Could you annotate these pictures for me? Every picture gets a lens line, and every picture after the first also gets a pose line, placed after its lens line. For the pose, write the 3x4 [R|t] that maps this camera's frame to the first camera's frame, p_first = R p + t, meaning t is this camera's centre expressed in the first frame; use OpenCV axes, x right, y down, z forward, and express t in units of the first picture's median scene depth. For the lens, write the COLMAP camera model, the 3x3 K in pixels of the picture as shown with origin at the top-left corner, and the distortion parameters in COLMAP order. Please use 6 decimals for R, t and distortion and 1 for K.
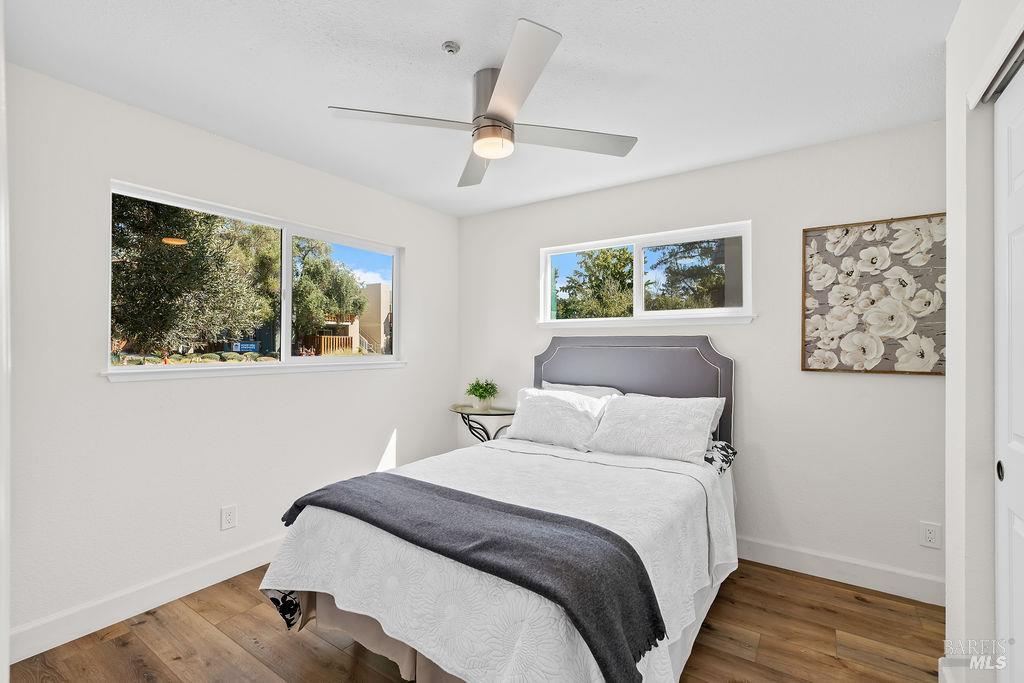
lens RADIAL K [[457.5, 0, 511.6], [0, 457.5, 344.6], [0, 0, 1]] dist [-0.006976, 0.000458]
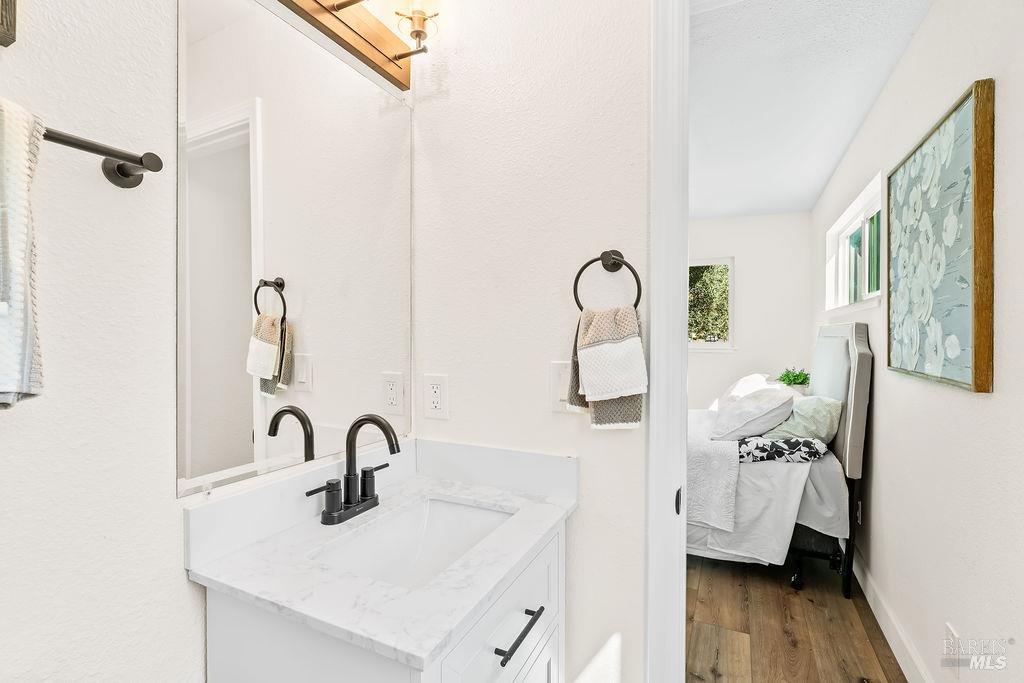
lens RADIAL K [[466.2, 0, 507.8], [0, 466.2, 336.0], [0, 0, 1]] dist [-0.001925, 0.000123]
pose [[0.141032, -0.004045, -0.989997, 1.400403], [-0.000329, 0.999991, -0.004133, 0.006850], [0.990005, 0.000908, 0.141029, 0.317140]]
